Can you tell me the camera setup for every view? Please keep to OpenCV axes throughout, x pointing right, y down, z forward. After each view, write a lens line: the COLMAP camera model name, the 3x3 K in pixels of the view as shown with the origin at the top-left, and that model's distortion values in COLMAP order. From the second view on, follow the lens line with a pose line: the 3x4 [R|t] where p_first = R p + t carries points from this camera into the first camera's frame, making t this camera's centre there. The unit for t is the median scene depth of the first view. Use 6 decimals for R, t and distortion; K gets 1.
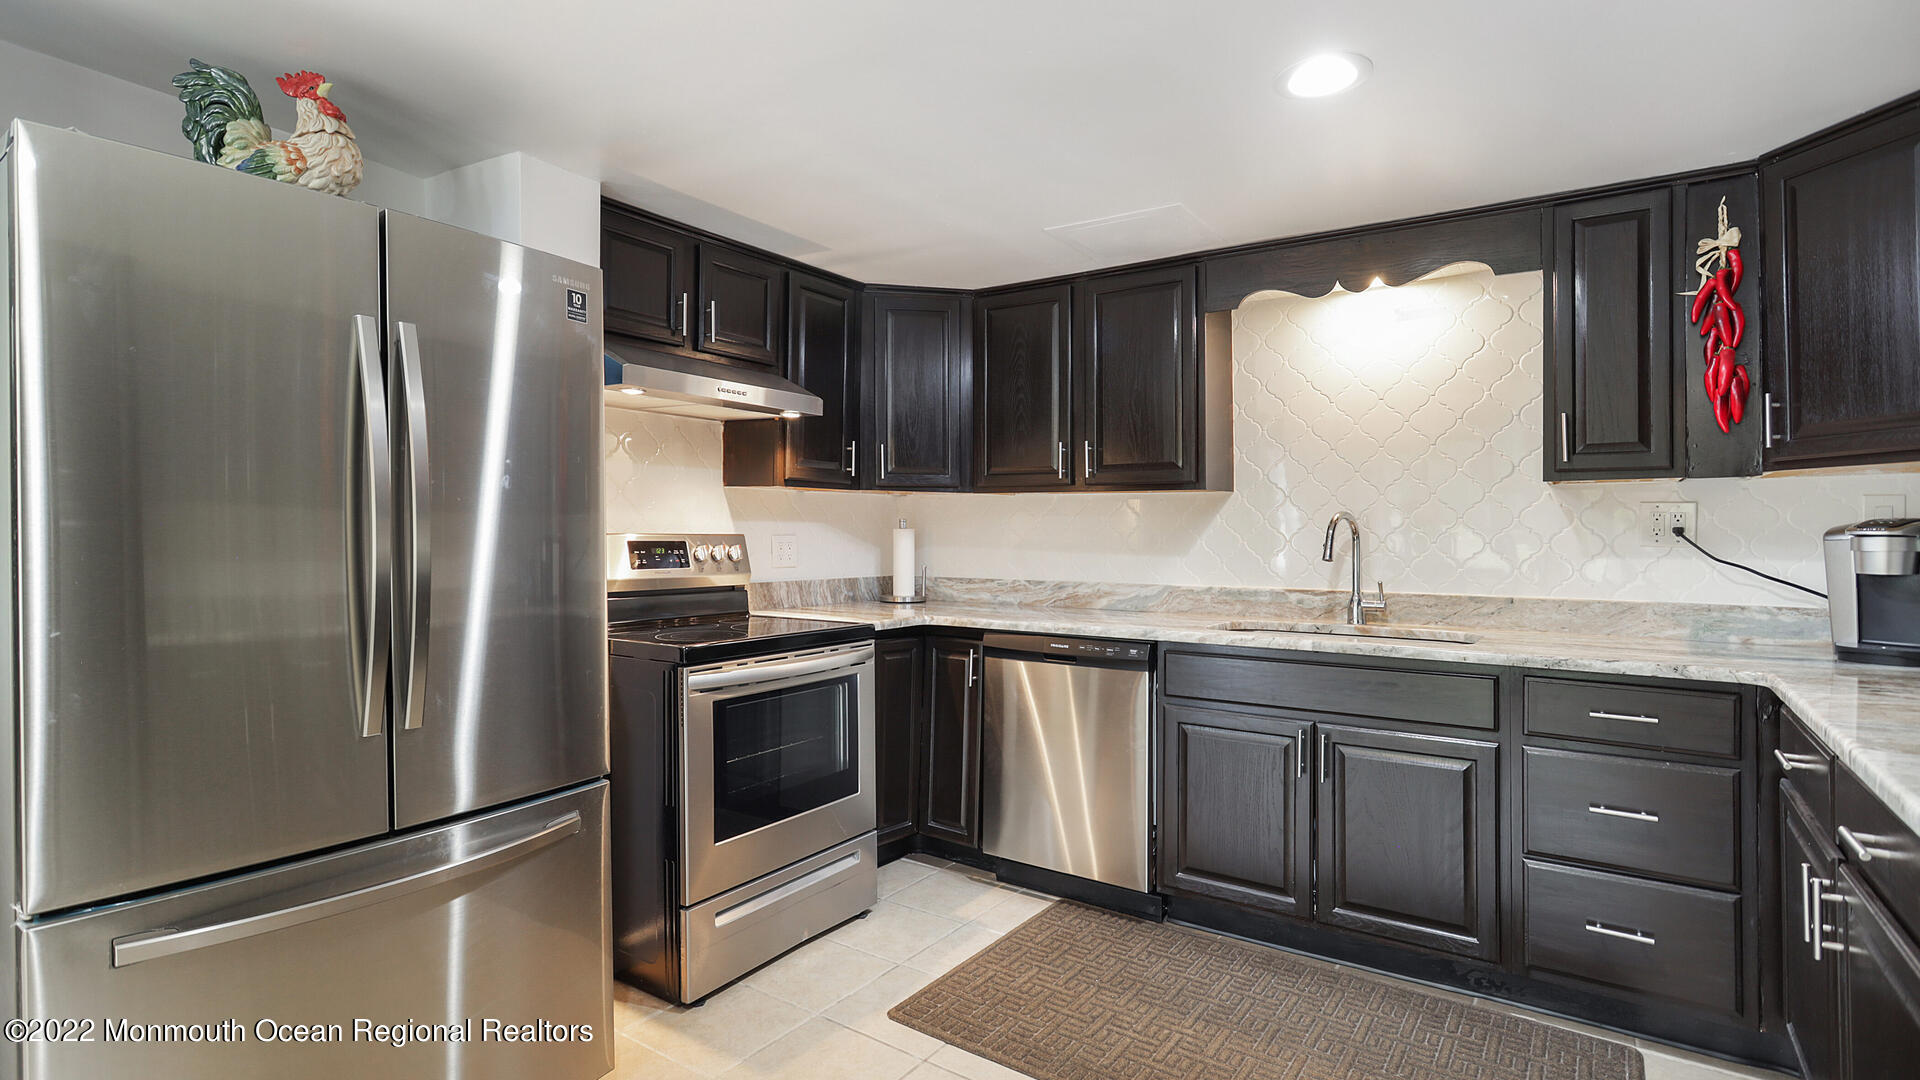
lens RADIAL K [[944.1, 0, 962.4], [0, 944.1, 529.5], [0, 0, 1]] dist [-0.021779, 0.002957]
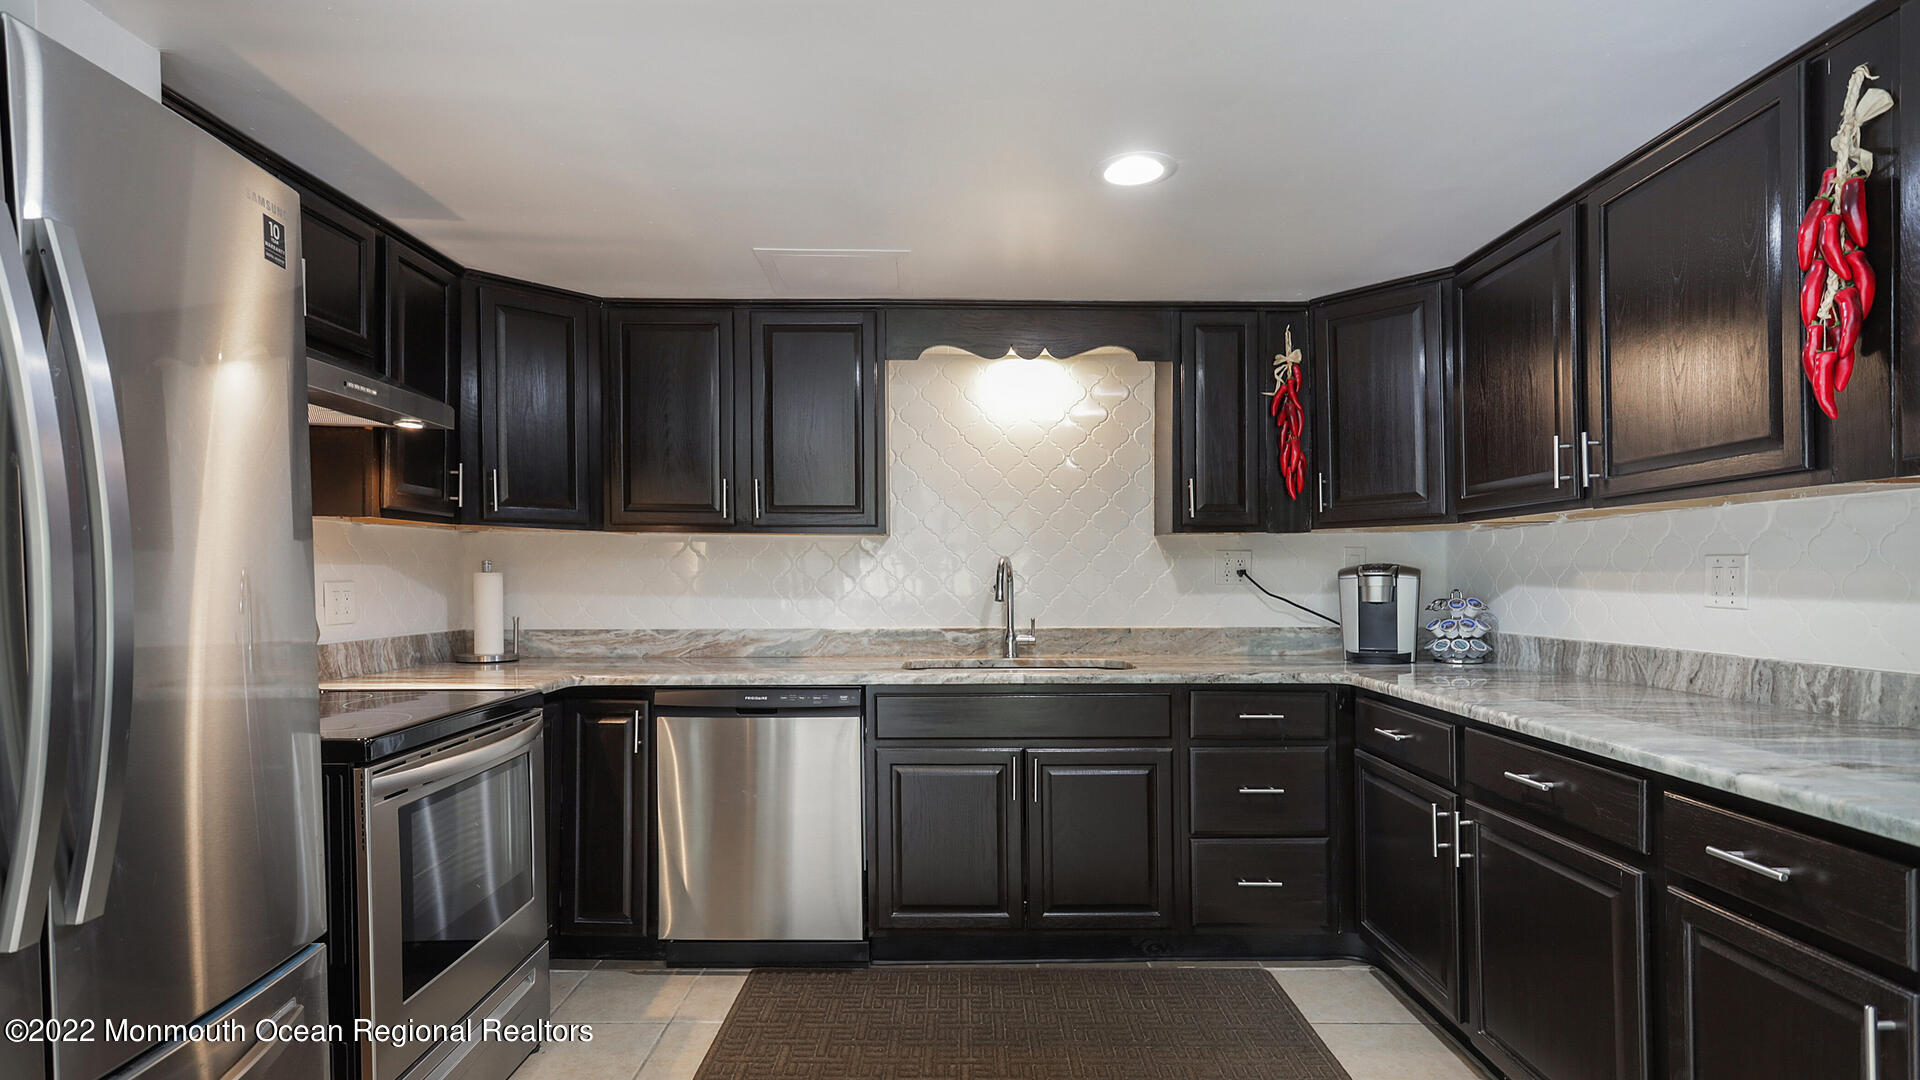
lens RADIAL K [[944.1, 0, 981.2], [0, 944.1, 570.9], [0, 0, 1]] dist [-0.021779, 0.002957]
pose [[0.811938, -0.002756, 0.583737, -0.272646], [0.003019, 0.999995, 0.000521, -0.002075], [-0.583736, 0.001339, 0.811943, 0.120216]]
